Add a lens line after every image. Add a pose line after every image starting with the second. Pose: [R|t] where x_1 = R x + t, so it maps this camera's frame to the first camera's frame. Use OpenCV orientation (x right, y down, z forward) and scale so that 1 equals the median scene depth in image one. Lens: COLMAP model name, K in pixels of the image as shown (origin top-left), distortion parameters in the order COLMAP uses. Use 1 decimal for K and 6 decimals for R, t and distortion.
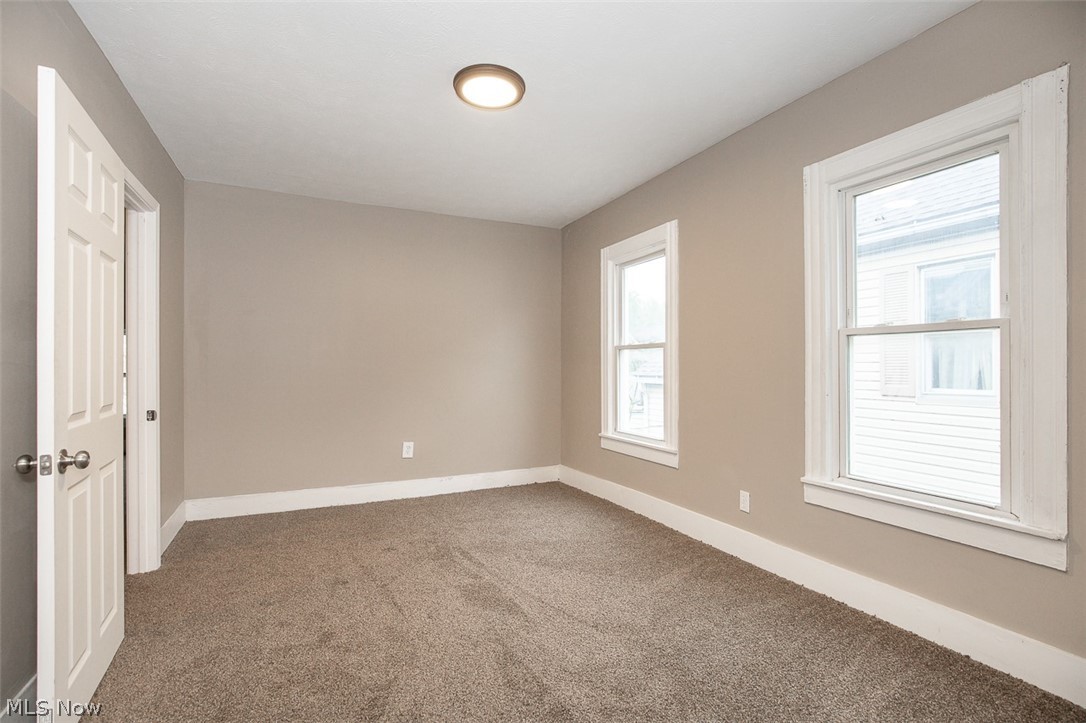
lens RADIAL K [[503.3, 0, 541.4], [0, 503.3, 362.8], [0, 0, 1]] dist [-0.009165, 0.000403]
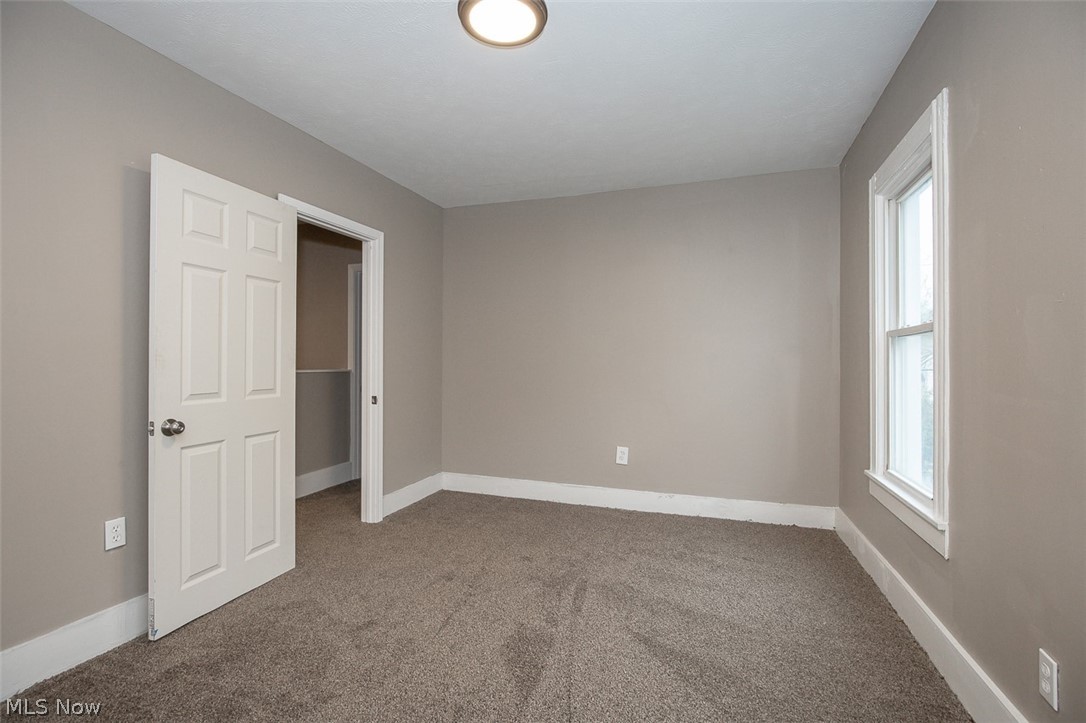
lens RADIAL K [[503.3, 0, 545.3], [0, 503.3, 356.9], [0, 0, 1]] dist [-0.009165, 0.000403]
pose [[0.703268, -0.002080, -0.710922, 0.371525], [-0.001528, 0.999989, -0.004437, 0.000338], [0.710923, 0.004206, 0.703257, 0.352522]]
